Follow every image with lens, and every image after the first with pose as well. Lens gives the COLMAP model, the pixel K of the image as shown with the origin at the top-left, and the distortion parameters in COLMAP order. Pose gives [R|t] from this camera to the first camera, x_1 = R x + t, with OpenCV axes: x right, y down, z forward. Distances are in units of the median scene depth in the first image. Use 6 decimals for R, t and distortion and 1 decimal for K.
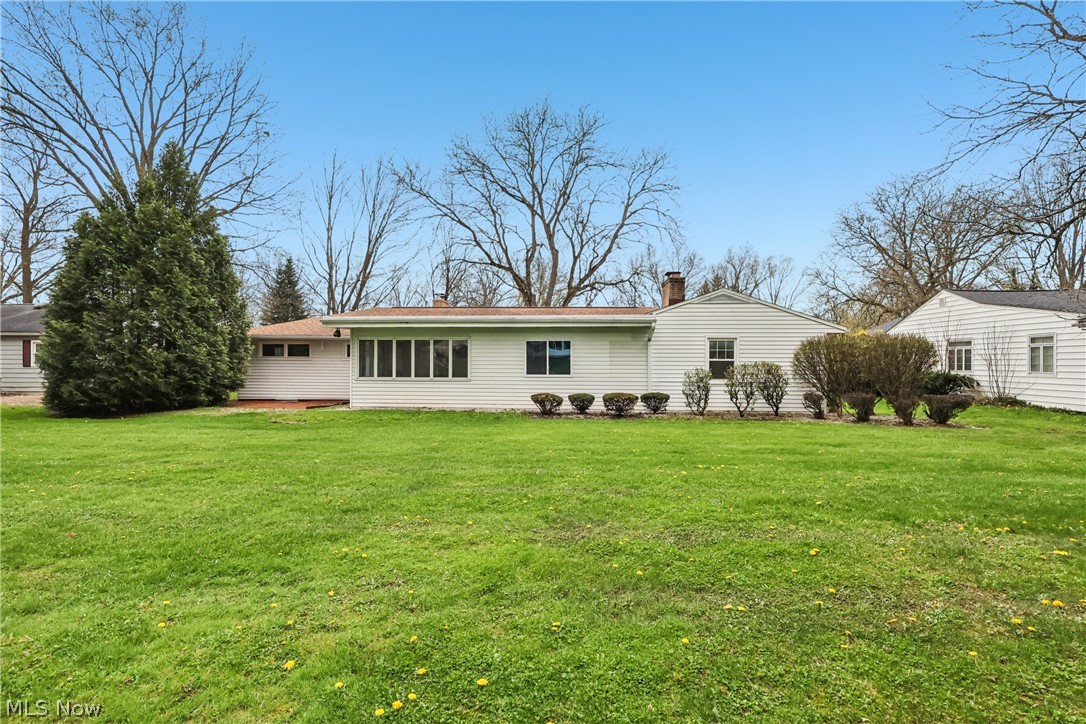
lens RADIAL K [[531.8, 0, 543.0], [0, 531.8, 362.0], [0, 0, 1]] dist [0.000049, -0.000090]
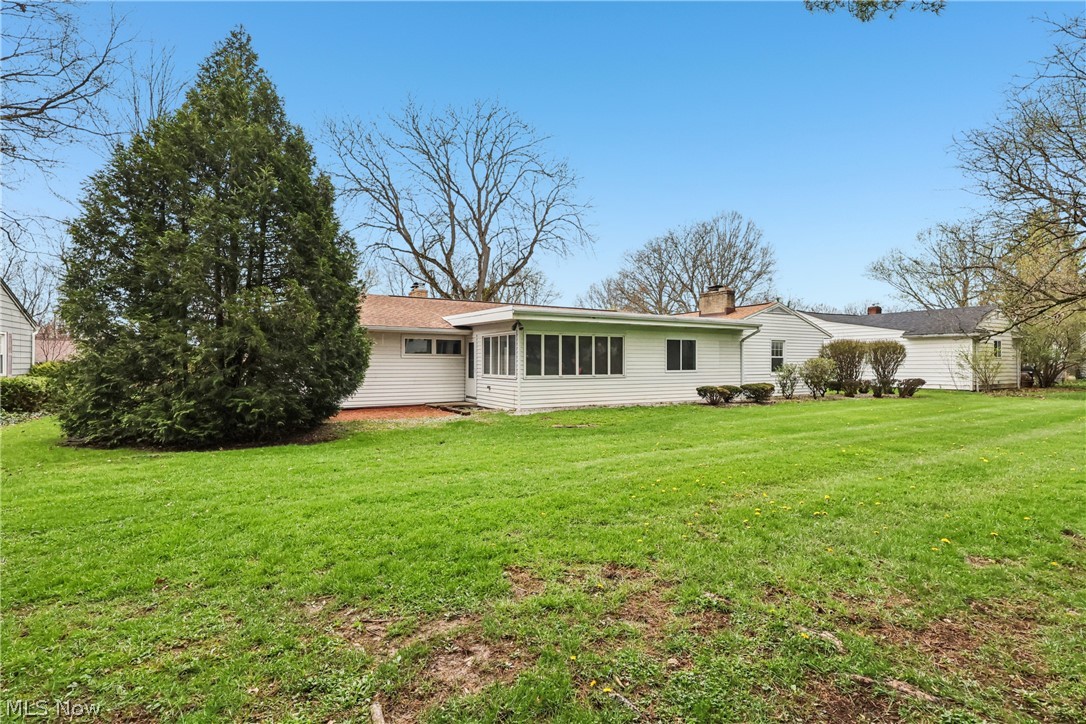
lens RADIAL K [[531.8, 0, 543.0], [0, 531.8, 362.0], [0, 0, 1]] dist [0.000049, -0.000090]
pose [[0.825515, -0.002905, 0.564372, -0.851399], [0.001719, 0.999995, 0.002633, 0.003146], [-0.564377, -0.001204, 0.825516, 0.247088]]
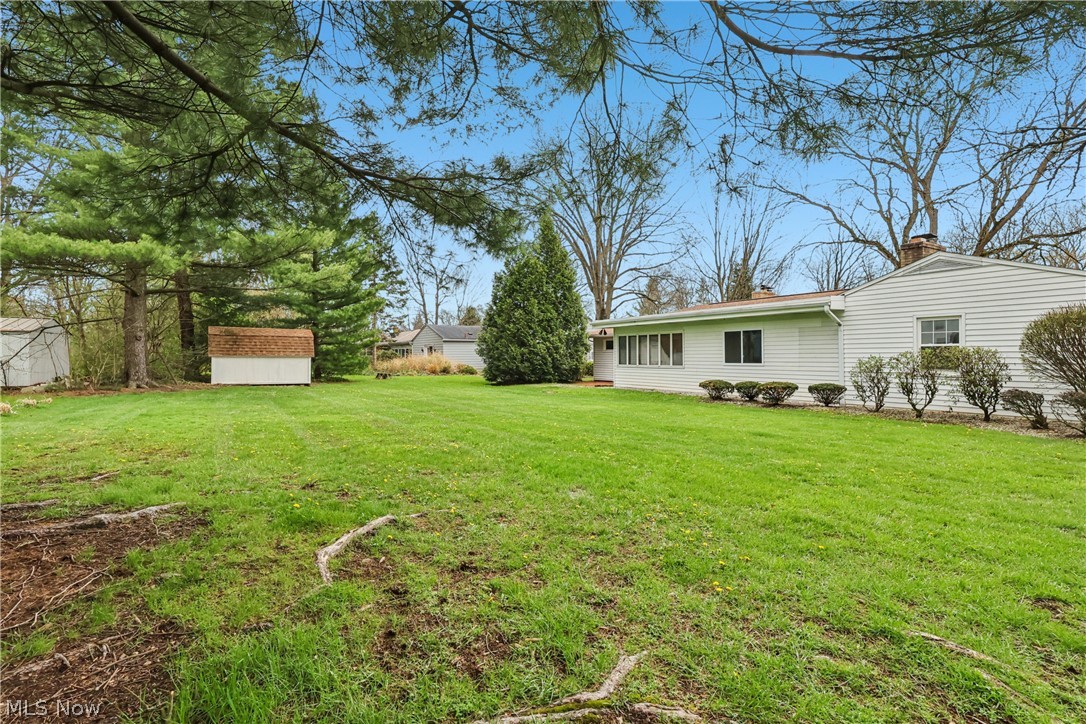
lens RADIAL K [[507.8, 0, 543.0], [0, 507.8, 362.0], [0, 0, 1]] dist [-0.000512, -0.000277]
pose [[0.596605, 0.003182, -0.802529, 0.573601], [0.013575, 0.999809, 0.014056, 0.002630], [0.802420, -0.019280, 0.596448, 0.092306]]
